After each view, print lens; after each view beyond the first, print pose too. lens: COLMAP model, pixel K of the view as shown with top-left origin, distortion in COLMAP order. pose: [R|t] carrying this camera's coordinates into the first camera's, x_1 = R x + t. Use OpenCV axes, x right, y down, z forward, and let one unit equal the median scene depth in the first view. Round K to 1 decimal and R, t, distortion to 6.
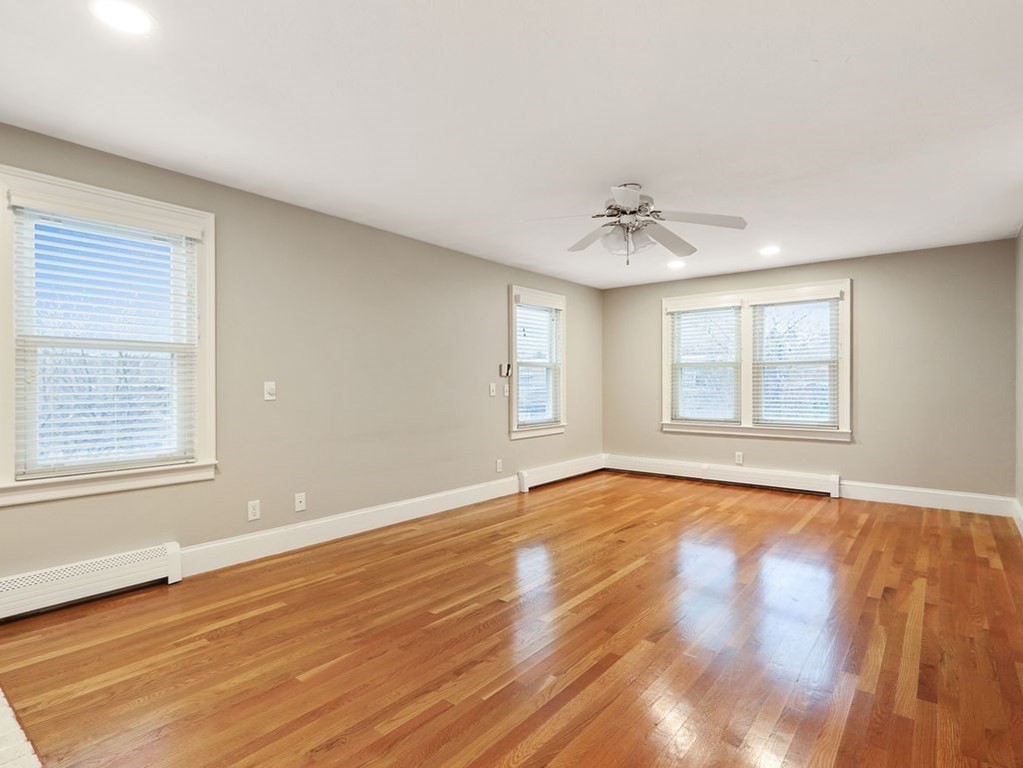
lens RADIAL K [[547.6, 0, 513.1], [0, 547.6, 384.6], [0, 0, 1]] dist [0.000939, -0.003999]
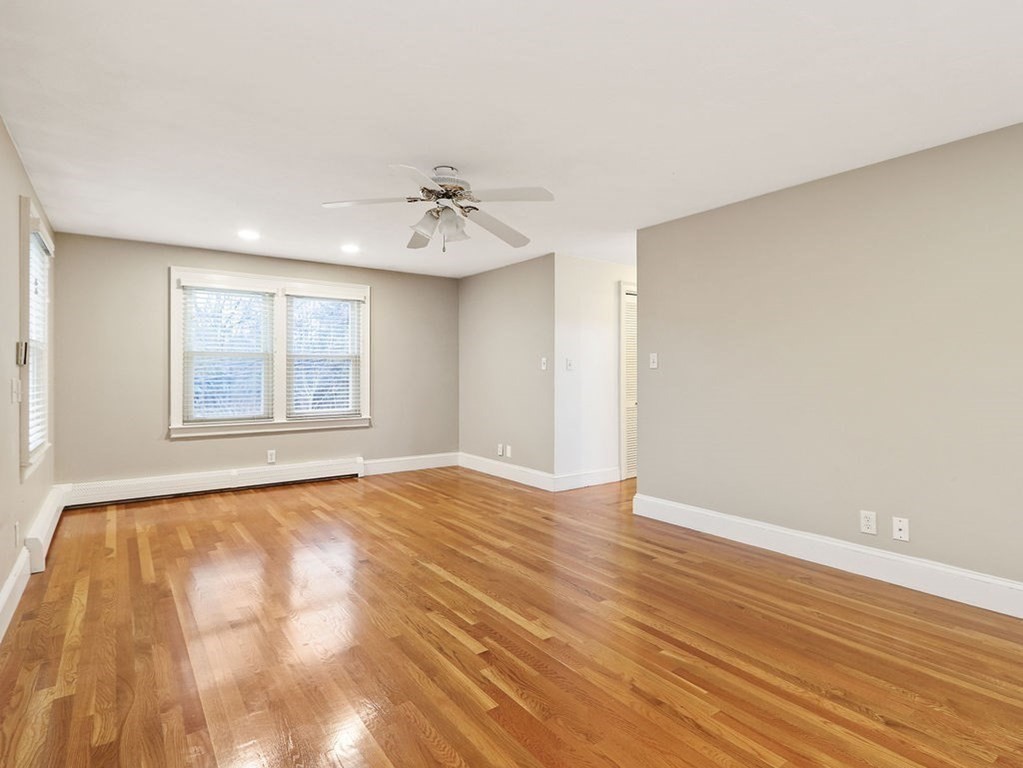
lens RADIAL K [[547.6, 0, 509.9], [0, 547.6, 373.0], [0, 0, 1]] dist [0.000939, -0.003999]
pose [[0.245280, 0.002303, 0.969450, -0.403633], [0.001379, 0.999995, -0.002725, -0.004385], [-0.969451, 0.002005, 0.245275, 0.396362]]
